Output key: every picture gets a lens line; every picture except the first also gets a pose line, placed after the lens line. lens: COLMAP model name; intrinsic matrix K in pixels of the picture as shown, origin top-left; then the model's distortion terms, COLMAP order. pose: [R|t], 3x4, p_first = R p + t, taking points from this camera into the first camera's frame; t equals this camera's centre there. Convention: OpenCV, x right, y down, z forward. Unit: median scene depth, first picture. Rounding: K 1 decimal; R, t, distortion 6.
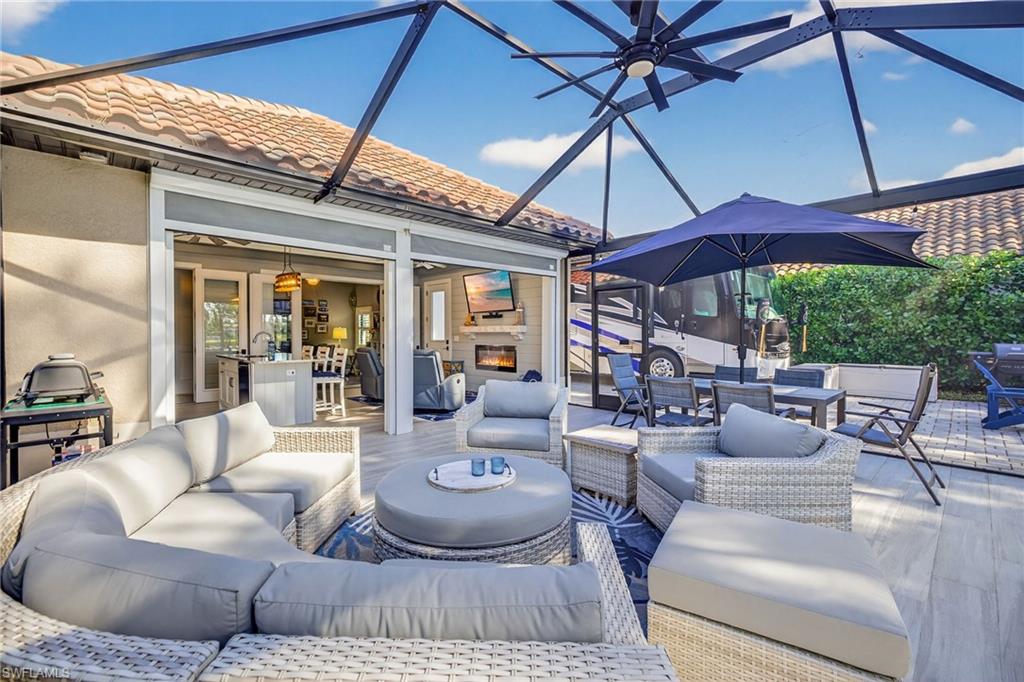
lens RADIAL K [[431.6, 0, 498.8], [0, 431.6, 336.1], [0, 0, 1]] dist [0.006549, -0.000317]
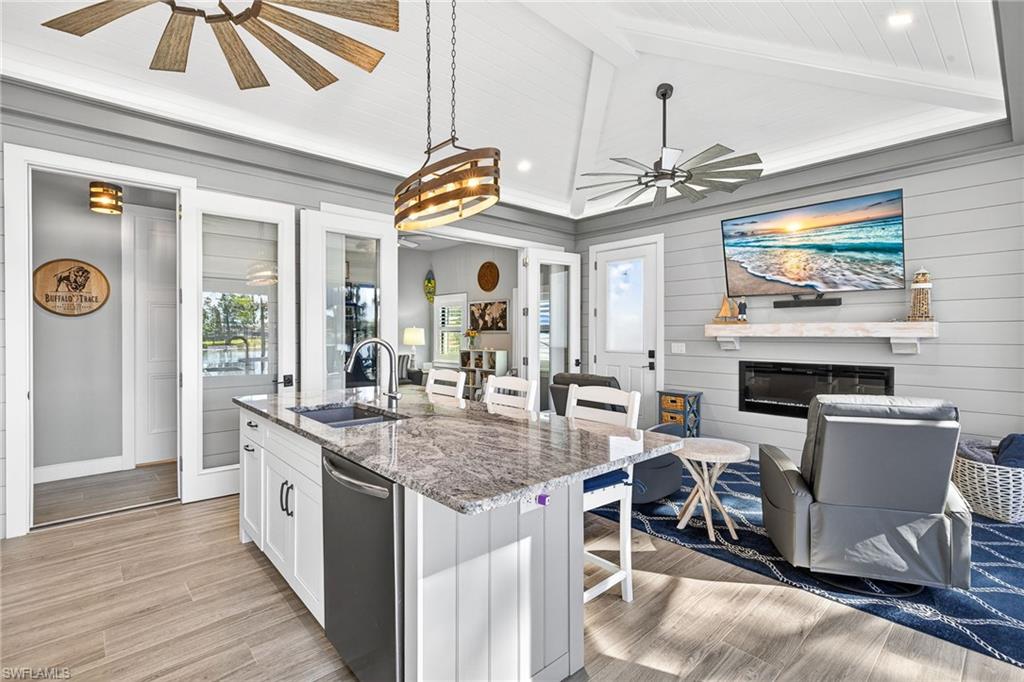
lens RADIAL K [[462.8, 0, 500.5], [0, 462.8, 336.0], [0, 0, 1]] dist [0.004079, 0.001576]
pose [[0.999445, 0.001325, -0.033294, -0.304599], [-0.001441, 0.999993, -0.003456, -0.007131], [0.033289, 0.003502, 0.999440, 0.453027]]
